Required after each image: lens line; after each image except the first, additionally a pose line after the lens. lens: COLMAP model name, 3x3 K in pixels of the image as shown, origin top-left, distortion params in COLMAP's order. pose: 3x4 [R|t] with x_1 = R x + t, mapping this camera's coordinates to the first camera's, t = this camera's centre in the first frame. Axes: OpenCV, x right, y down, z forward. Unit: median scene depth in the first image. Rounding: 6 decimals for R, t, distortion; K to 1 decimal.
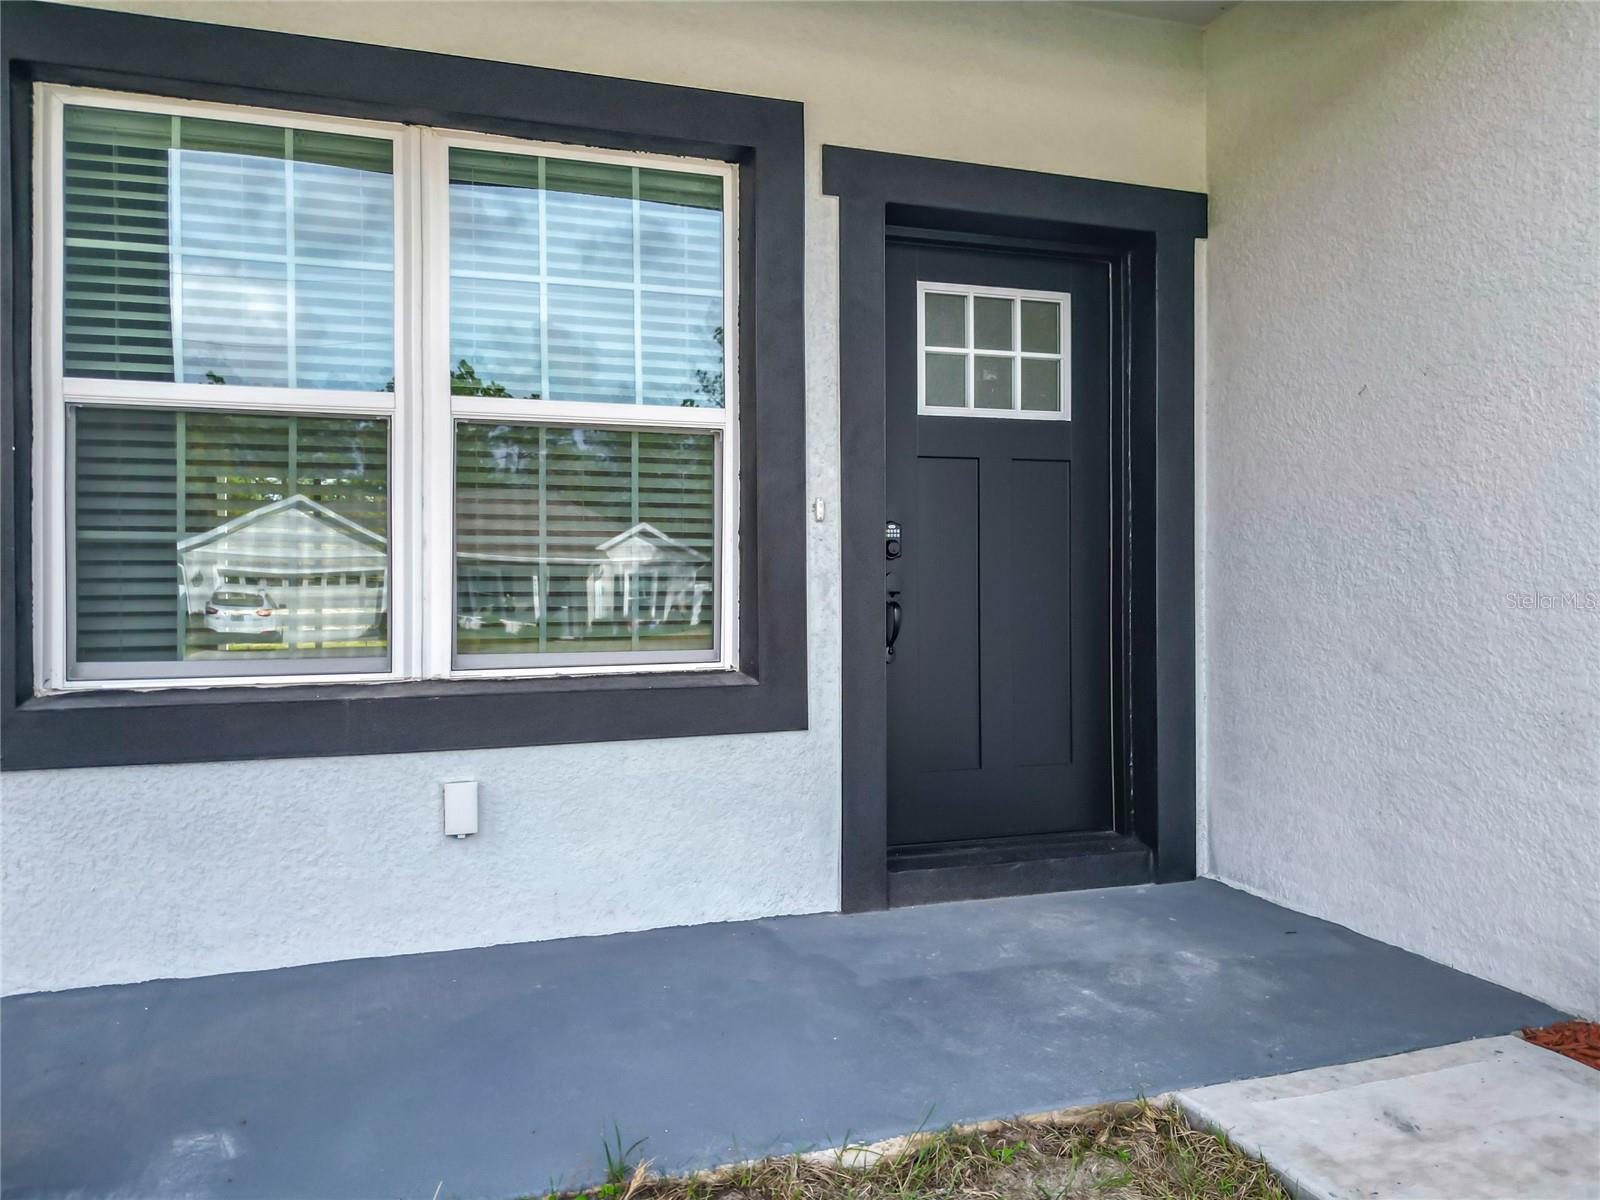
lens RADIAL K [[1141.1, 0, 801.1], [0, 1141.1, 578.6], [0, 0, 1]] dist [0.087163, -0.097427]
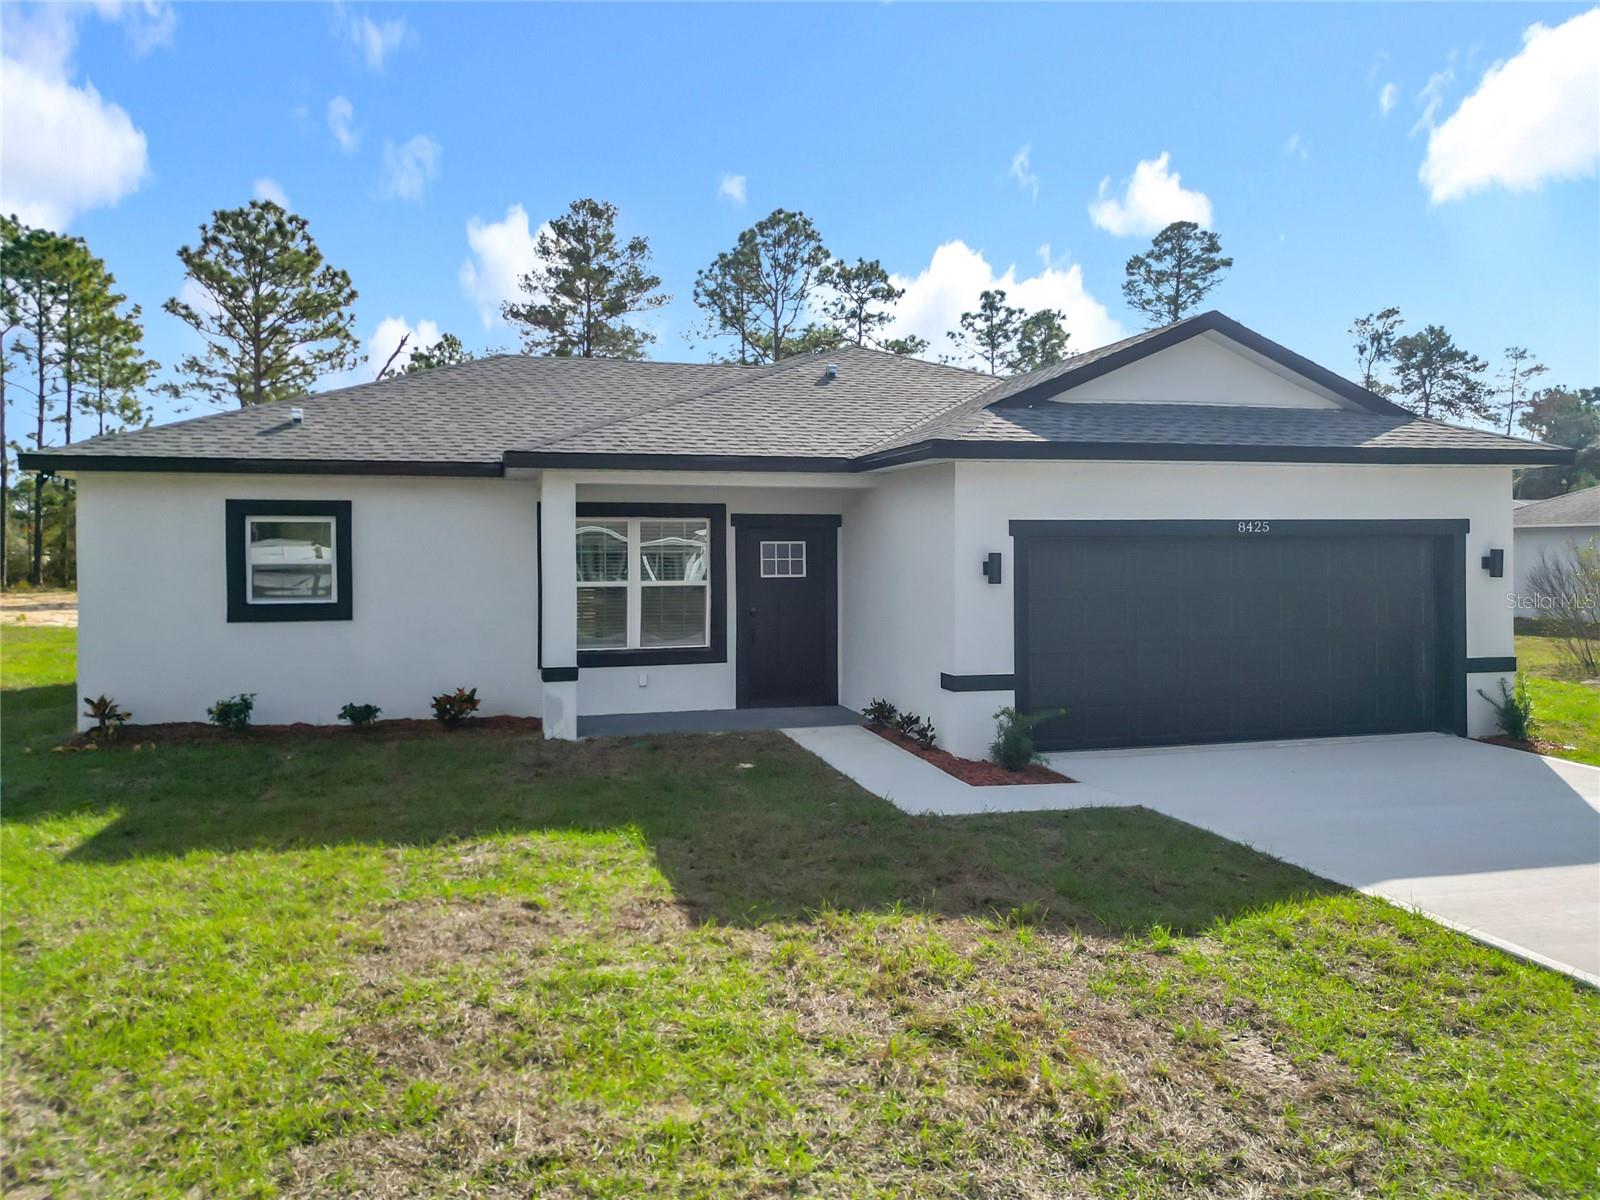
lens RADIAL K [[1154.7, 0, 789.6], [0, 1154.7, 551.3], [0, 0, 1]] dist [0.060169, -0.038627]
pose [[0.998524, 0.002203, -0.054270, 0.426182], [-0.001627, 0.999942, 0.010649, -0.286122], [0.054290, -0.010545, 0.998470, -2.895527]]
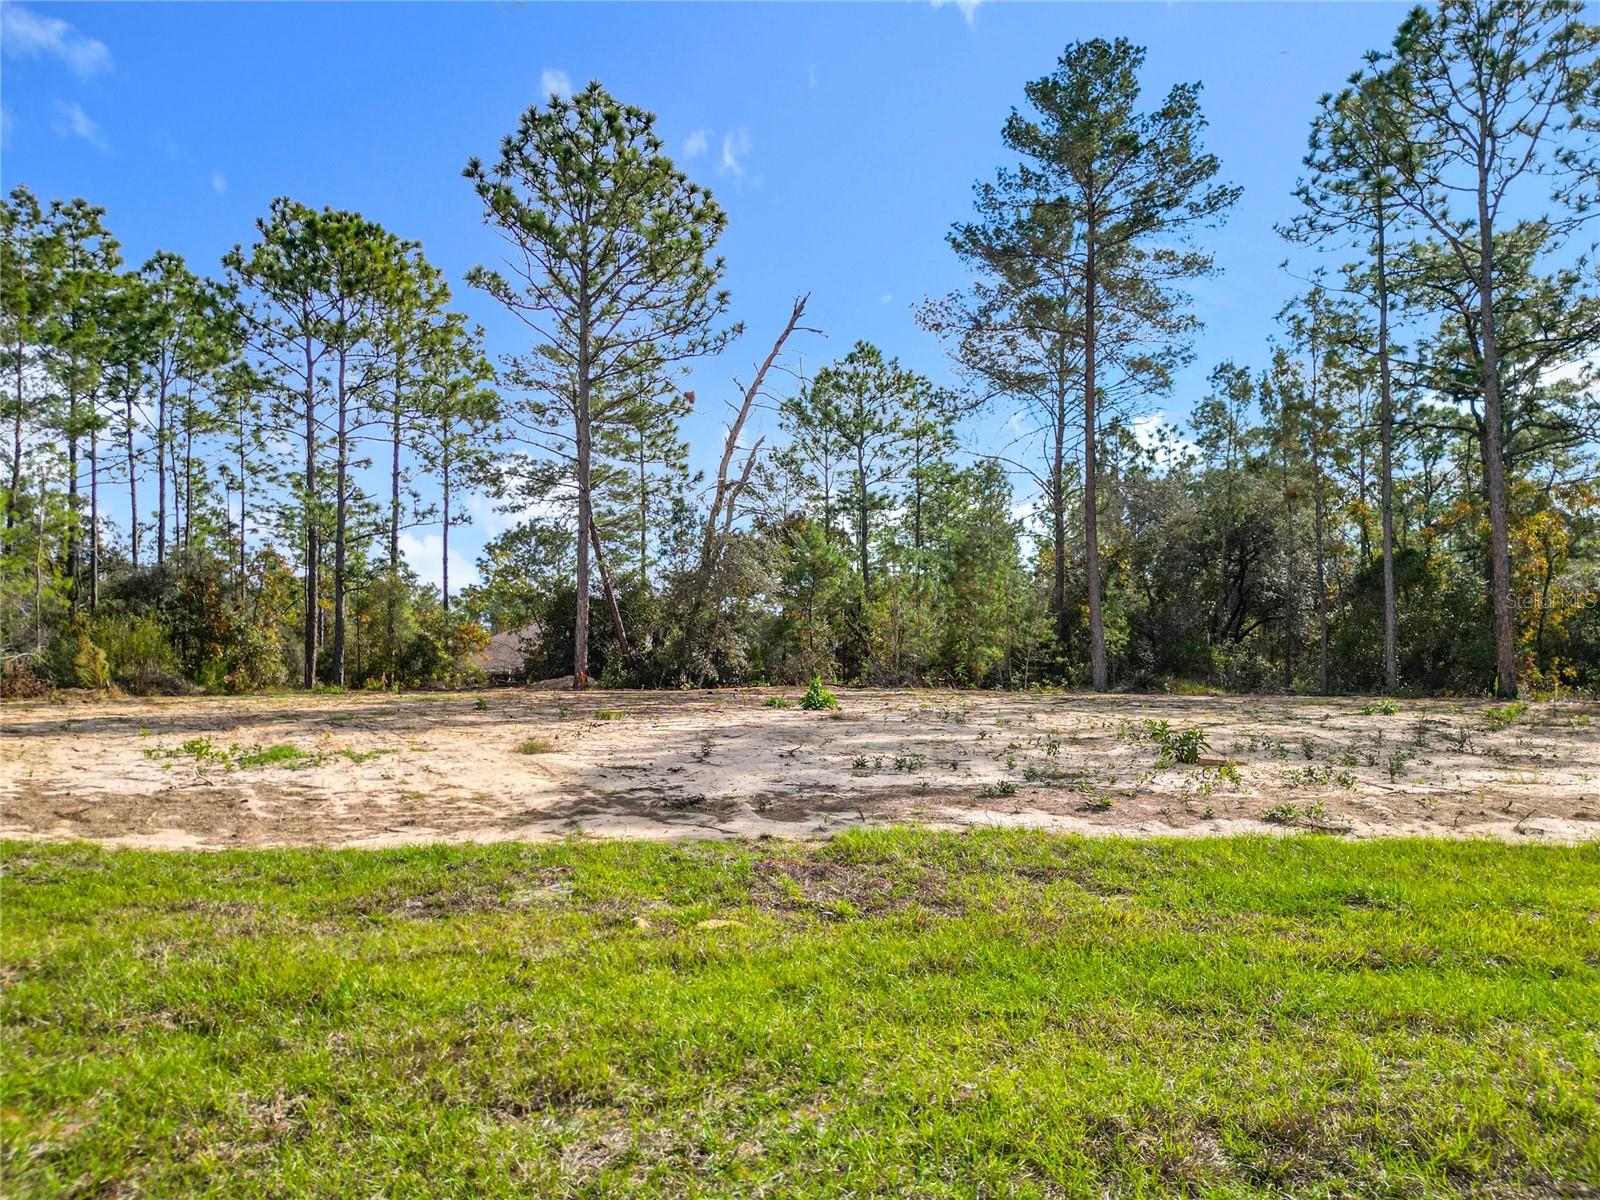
lens RADIAL K [[1115.4, 0, 776.7], [0, 1115.4, 602.7], [0, 0, 1]] dist [0.084991, -0.074893]
pose [[0.915035, -0.027832, -0.402414, -2.071845], [0.009876, 0.998864, -0.046626, 0.067628], [0.403254, 0.038690, 0.914270, 3.977411]]
